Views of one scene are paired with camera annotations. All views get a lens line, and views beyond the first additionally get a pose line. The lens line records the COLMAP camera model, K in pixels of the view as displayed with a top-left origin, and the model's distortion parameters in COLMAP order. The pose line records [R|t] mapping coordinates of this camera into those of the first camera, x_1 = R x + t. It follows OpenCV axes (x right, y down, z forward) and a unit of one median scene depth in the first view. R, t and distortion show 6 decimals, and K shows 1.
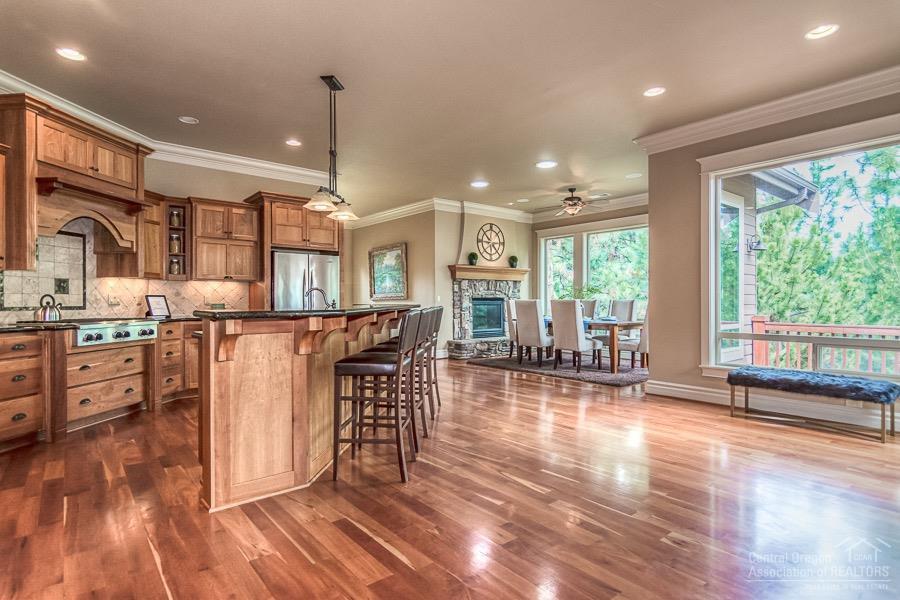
lens RADIAL K [[474.5, 0, 448.6], [0, 474.5, 301.8], [0, 0, 1]] dist [0.002267, -0.000048]
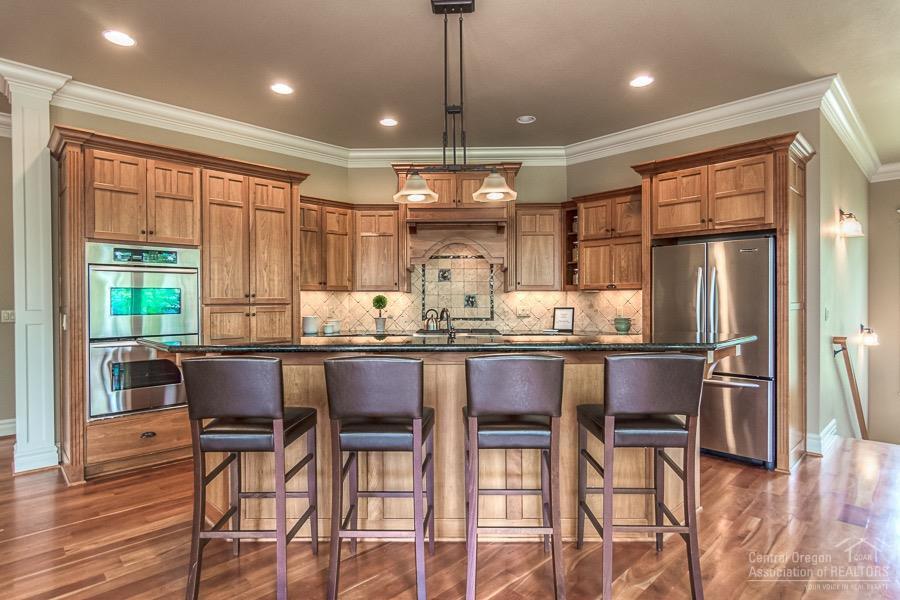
lens RADIAL K [[474.5, 0, 448.6], [0, 474.5, 301.8], [0, 0, 1]] dist [0.002267, -0.000048]
pose [[0.084981, 0.003957, -0.996375, 0.365788], [-0.000246, 0.999992, 0.003951, -0.034146], [0.996383, -0.000090, 0.084982, 0.797880]]
